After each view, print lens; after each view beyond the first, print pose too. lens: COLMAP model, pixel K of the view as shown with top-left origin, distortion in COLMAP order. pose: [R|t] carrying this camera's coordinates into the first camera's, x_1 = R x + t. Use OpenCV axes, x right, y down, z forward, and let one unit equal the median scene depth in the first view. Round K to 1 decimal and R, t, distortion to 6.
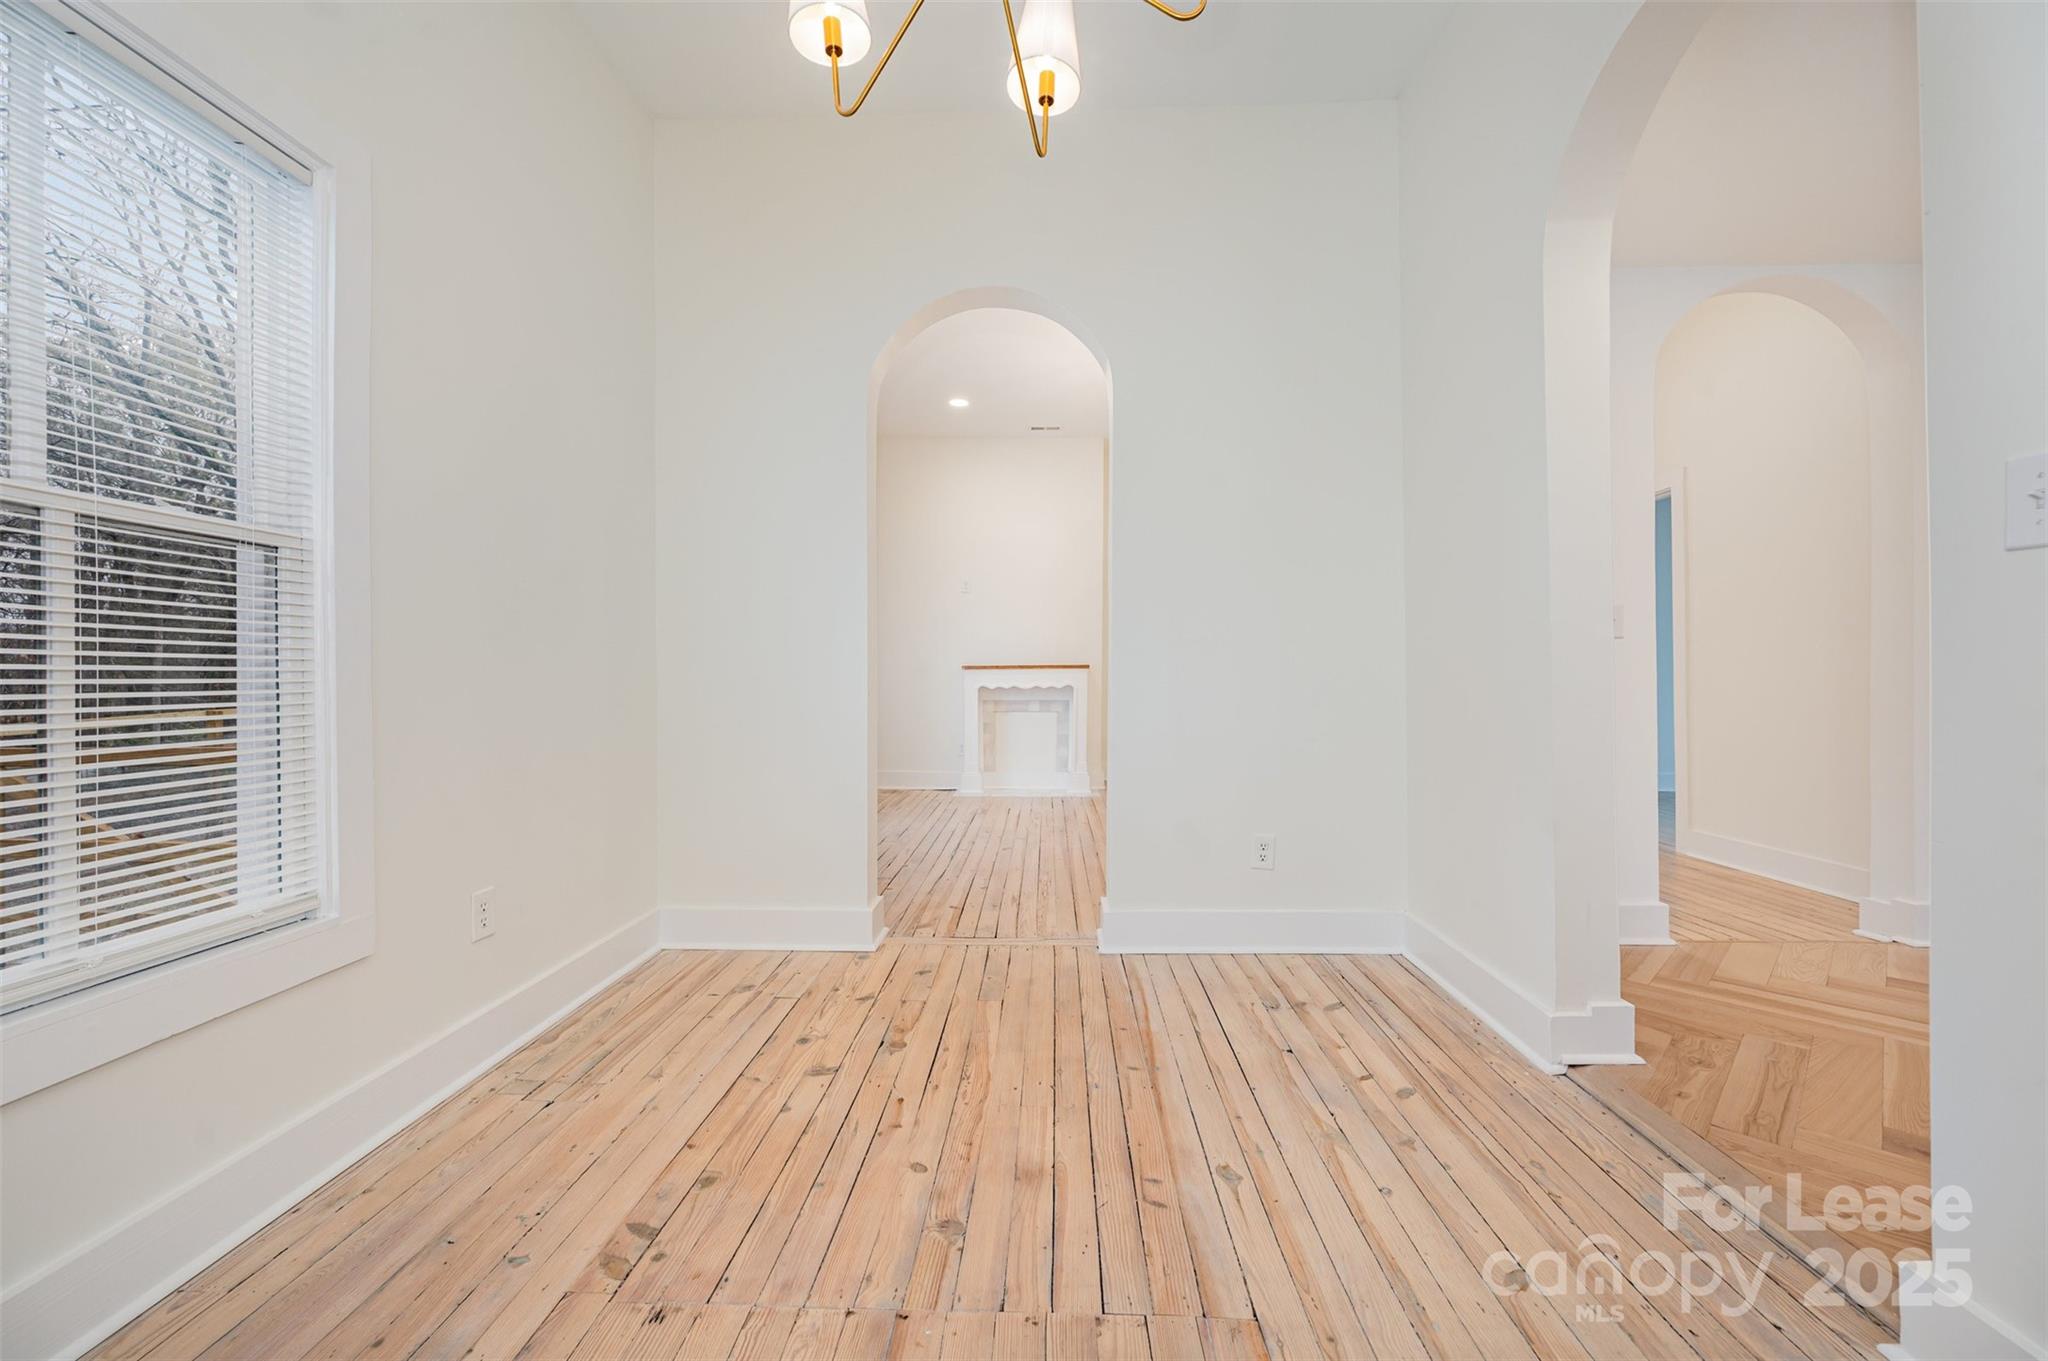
lens RADIAL K [[830.6, 0, 1022.3], [0, 830.6, 675.7], [0, 0, 1]] dist [-0.000837, -0.000044]
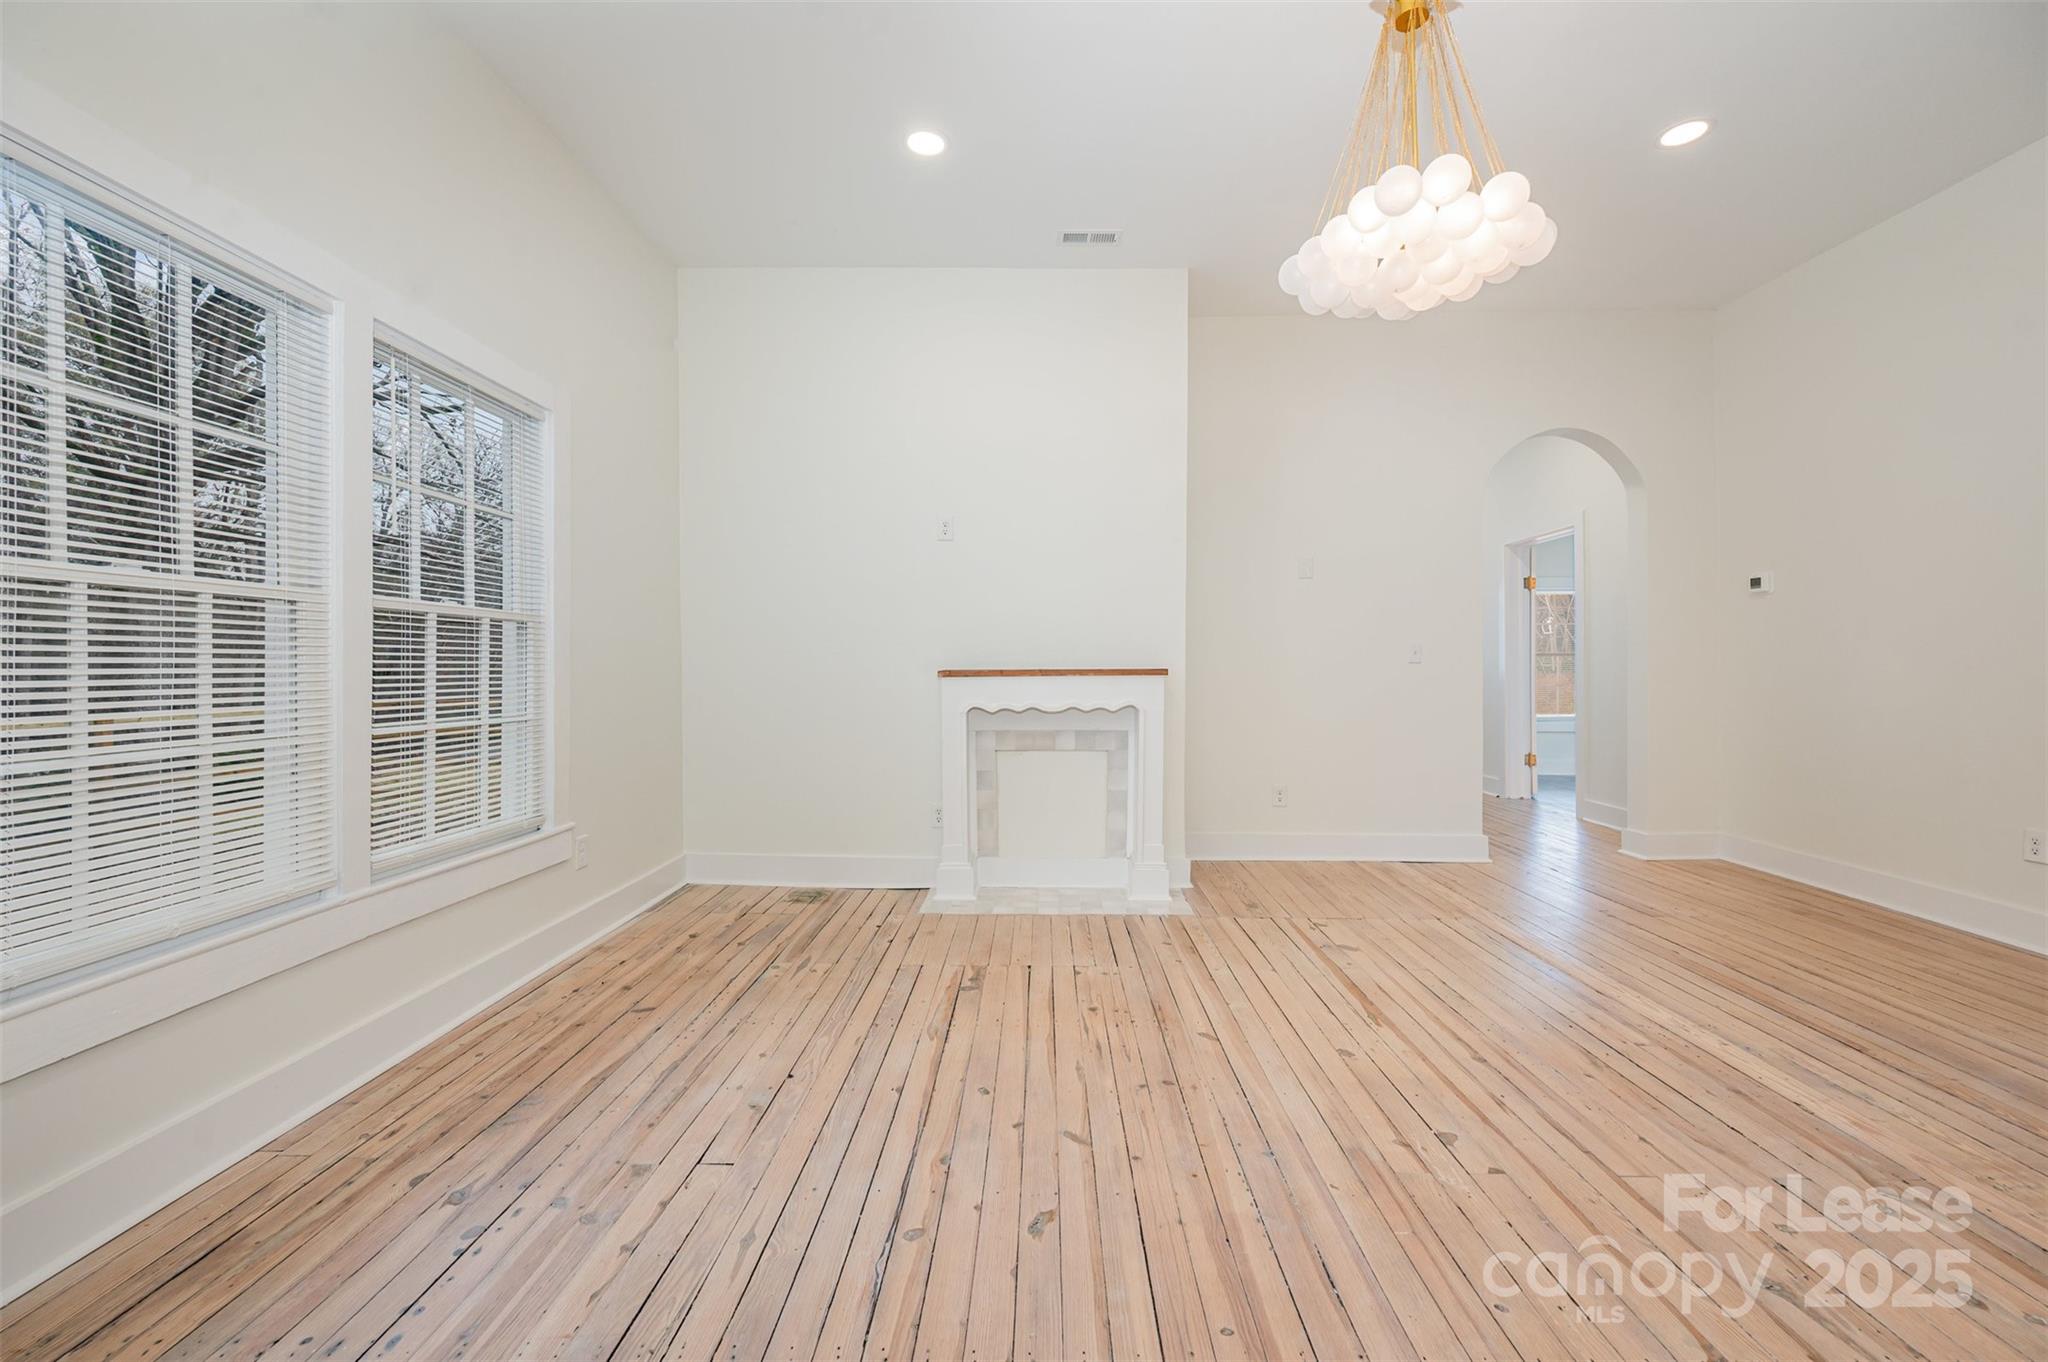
lens RADIAL K [[830.6, 0, 1022.2], [0, 830.6, 670.2], [0, 0, 1]] dist [-0.000837, -0.000044]
pose [[0.999973, 0.002732, 0.006826, -0.005663], [-0.002737, 0.999996, 0.000820, -0.003381], [-0.006823, -0.000839, 0.999976, 0.125914]]
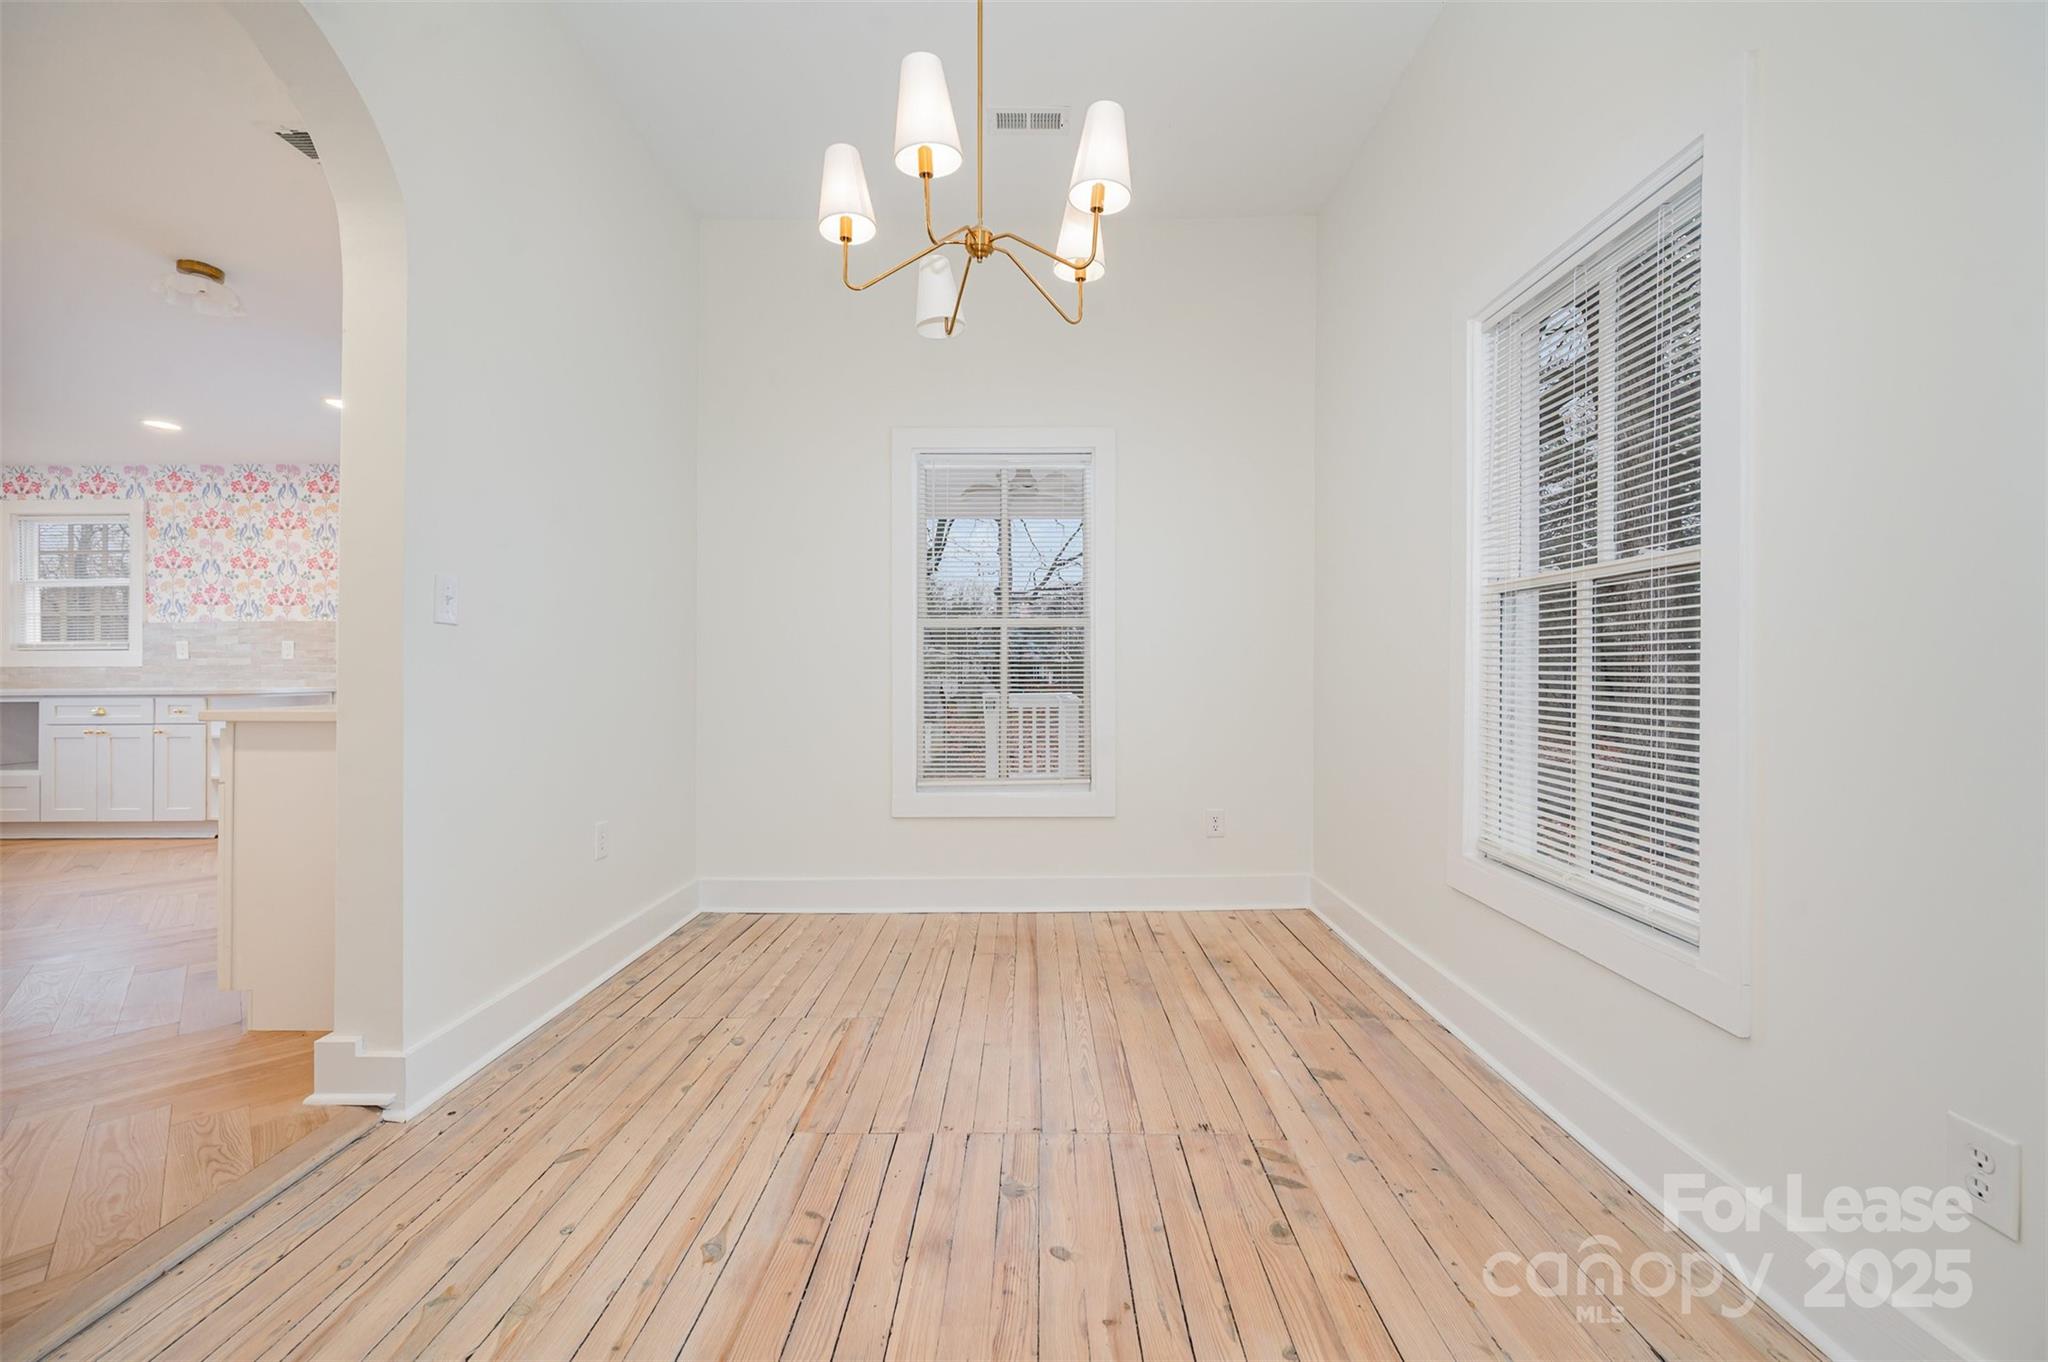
lens RADIAL K [[830.6, 0, 1031.2], [0, 830.6, 671.2], [0, 0, 1]] dist [-0.000837, -0.000044]
pose [[-0.999299, 0.001354, -0.037412, -0.069182], [0.001162, 0.999986, 0.005161, -0.033567], [0.037418, 0.005114, -0.999287, 2.105368]]
